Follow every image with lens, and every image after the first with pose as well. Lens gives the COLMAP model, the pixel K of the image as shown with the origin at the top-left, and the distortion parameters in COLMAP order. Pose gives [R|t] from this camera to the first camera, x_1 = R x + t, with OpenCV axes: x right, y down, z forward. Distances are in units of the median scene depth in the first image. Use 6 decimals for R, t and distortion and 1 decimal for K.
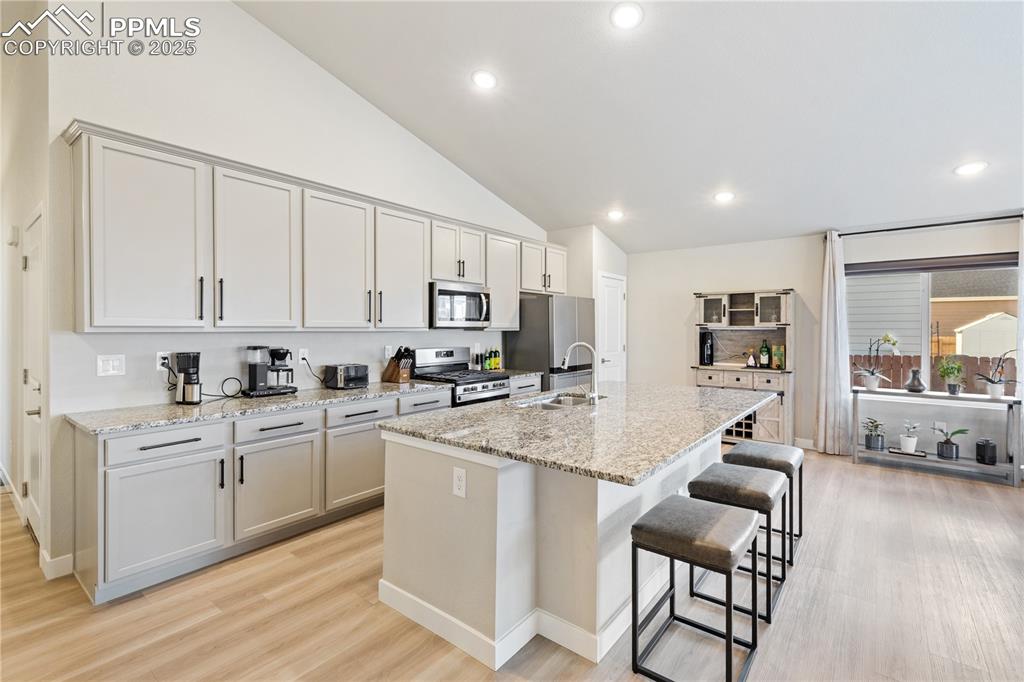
lens RADIAL K [[459.8, 0, 516.9], [0, 459.8, 332.1], [0, 0, 1]] dist [0.004944, -0.000696]
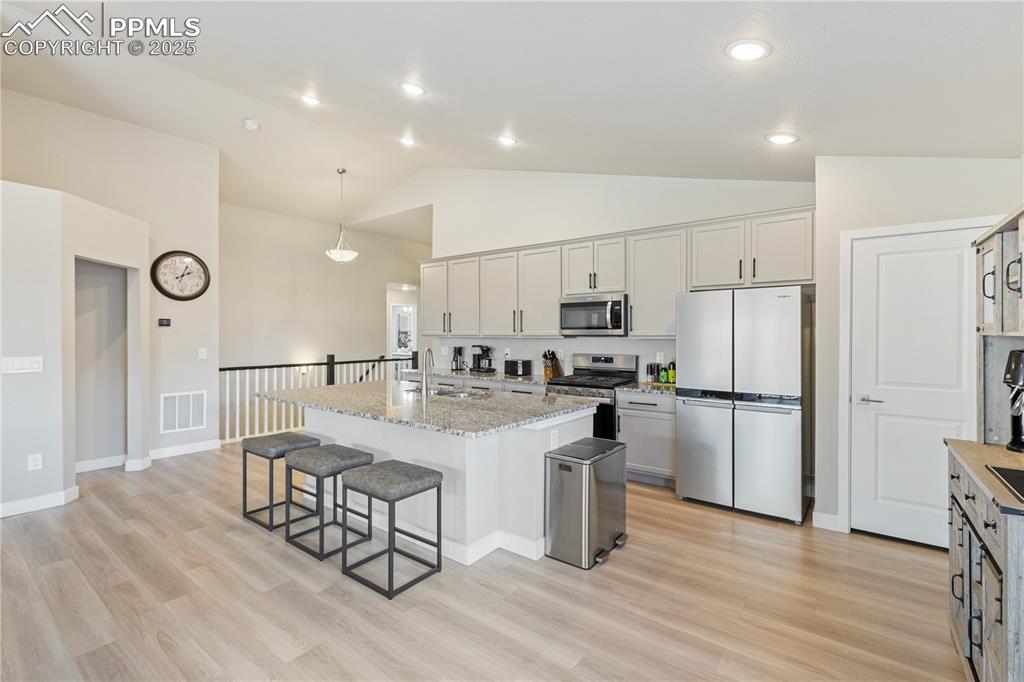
lens RADIAL K [[459.8, 0, 512.1], [0, 459.8, 333.6], [0, 0, 1]] dist [0.004944, -0.000696]
pose [[0.011550, -0.000527, -0.999933, 0.858343], [-0.007329, 0.999973, -0.000611, -0.010858], [0.999906, 0.007336, 0.011546, 0.720714]]
